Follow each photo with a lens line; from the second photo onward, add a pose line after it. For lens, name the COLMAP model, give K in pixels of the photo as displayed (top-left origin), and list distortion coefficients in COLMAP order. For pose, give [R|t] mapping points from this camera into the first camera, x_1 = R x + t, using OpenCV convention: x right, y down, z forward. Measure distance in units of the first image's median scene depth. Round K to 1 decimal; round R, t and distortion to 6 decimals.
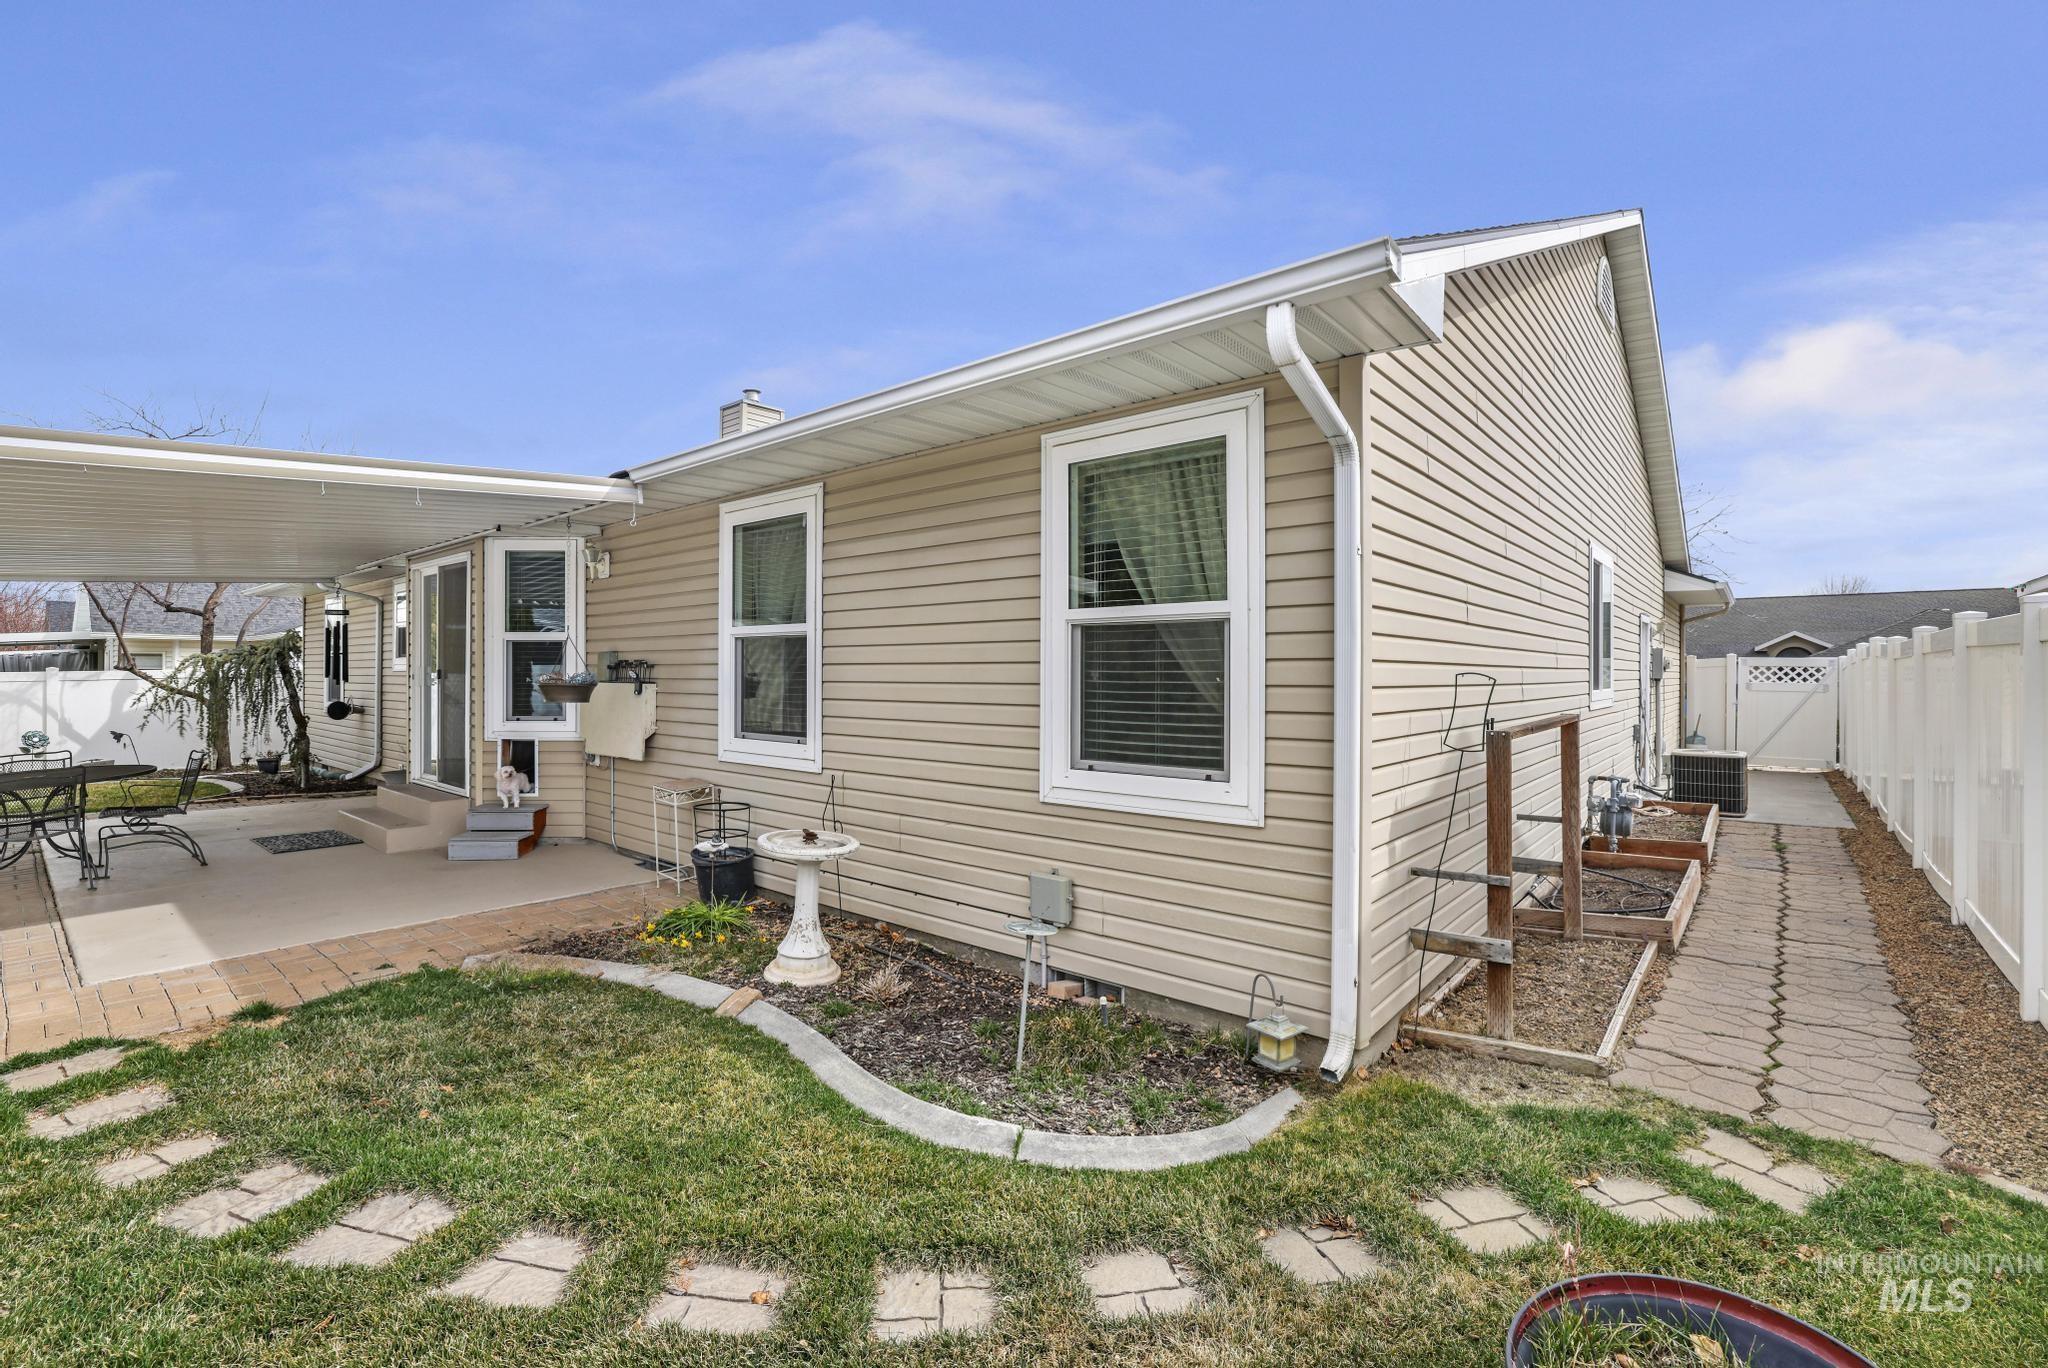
lens RADIAL K [[889.7, 0, 1024.7], [0, 889.7, 676.9], [0, 0, 1]] dist [-0.010468, 0.003348]
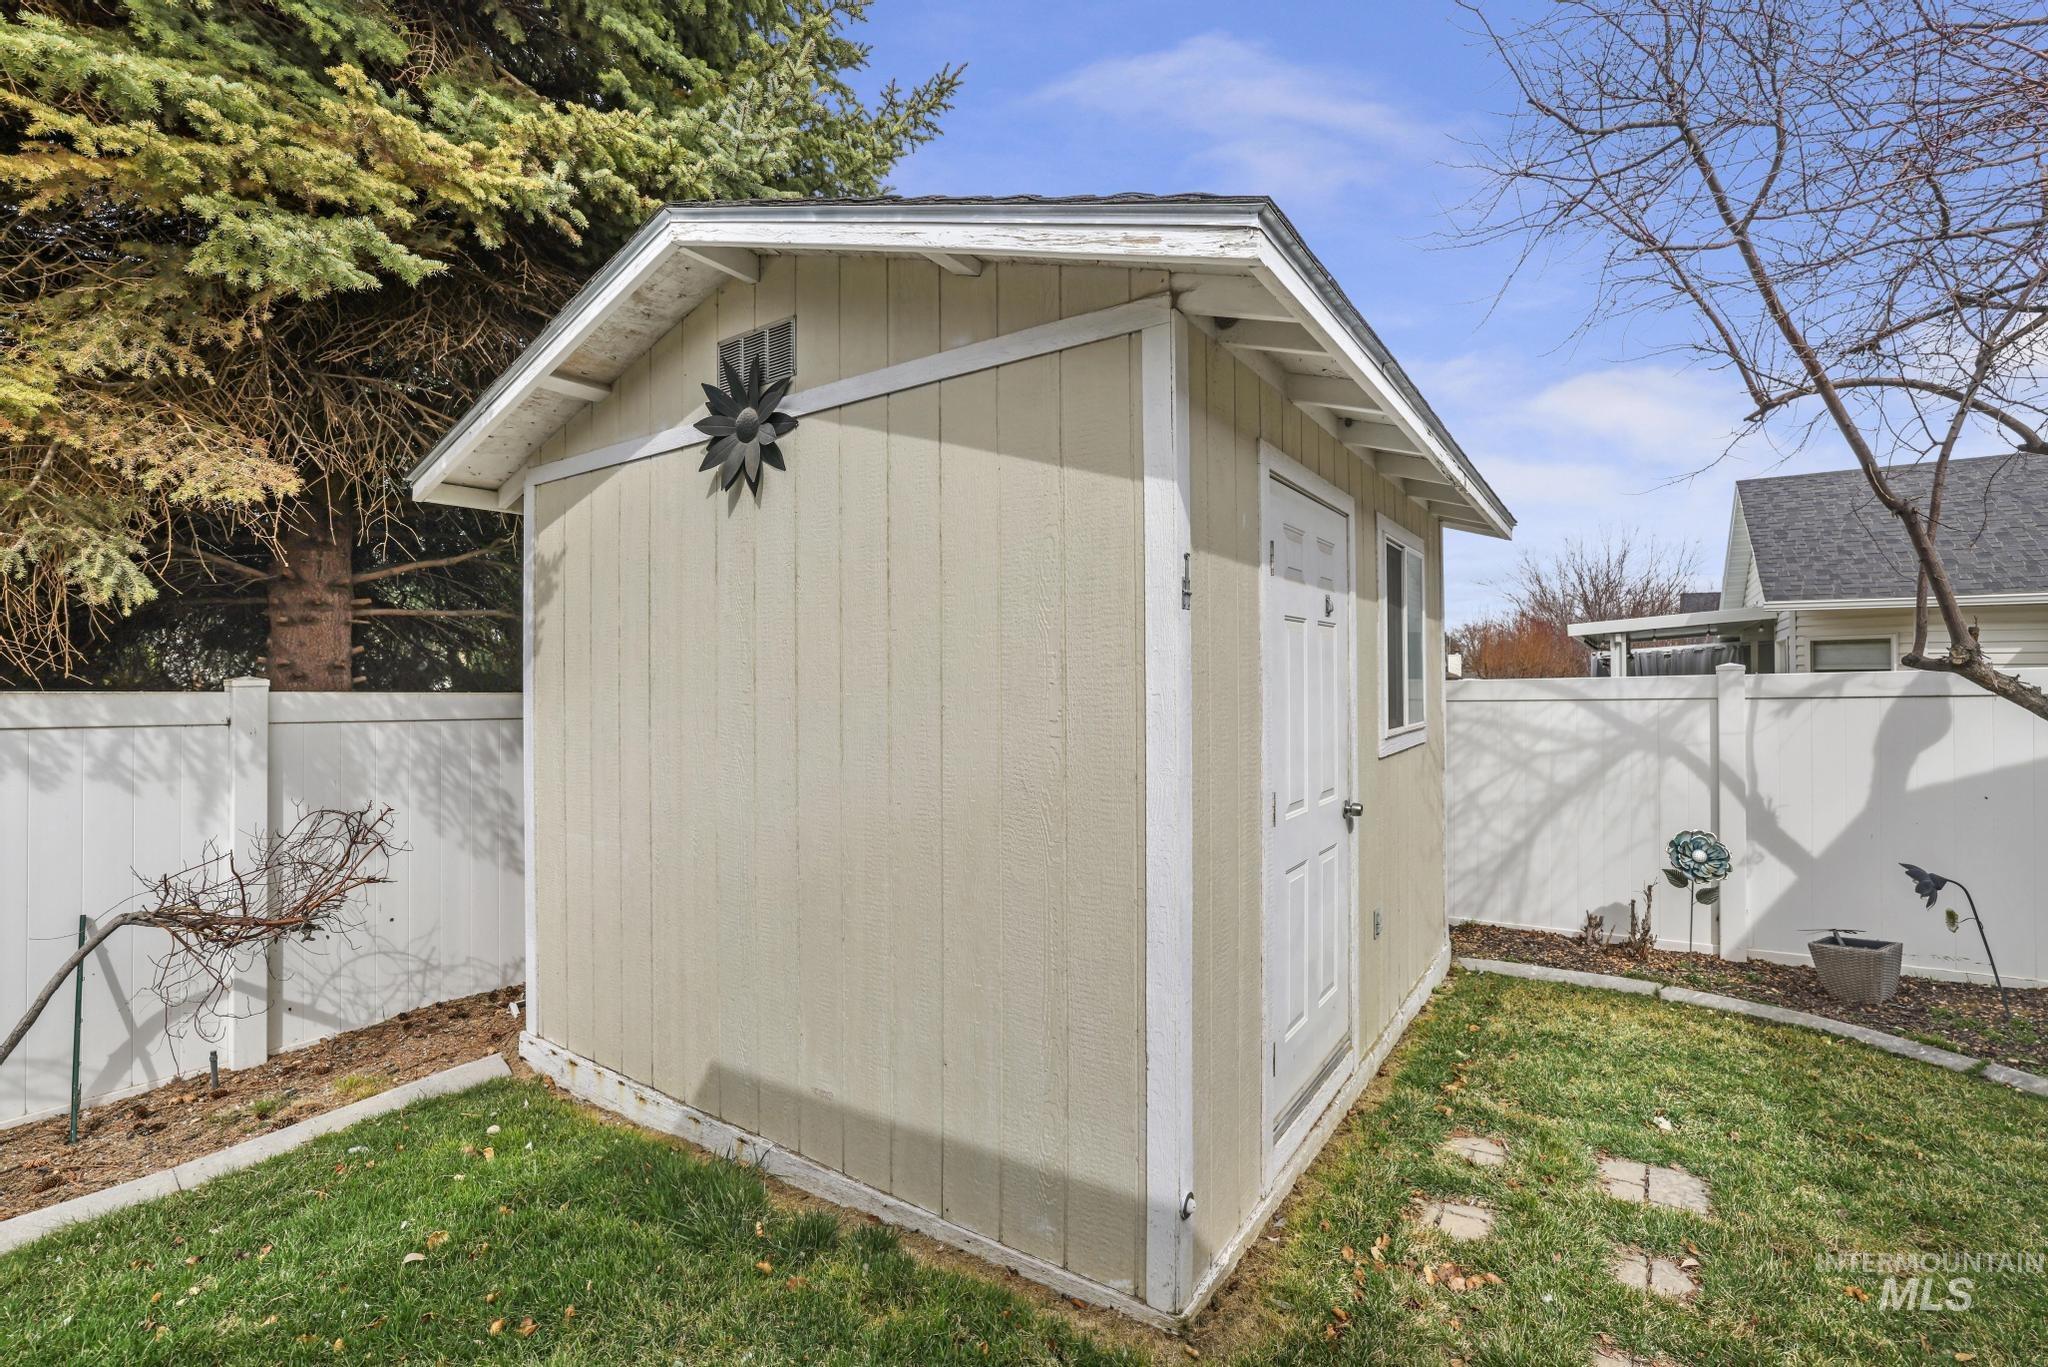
lens RADIAL K [[889.7, 0, 1022.0], [0, 889.7, 677.5], [0, 0, 1]] dist [-0.010468, 0.003348]
pose [[0.108605, -0.008111, -0.994052, -0.754033], [0.000561, 0.999967, -0.008098, -0.001228], [0.994085, 0.000322, 0.108606, 0.653224]]
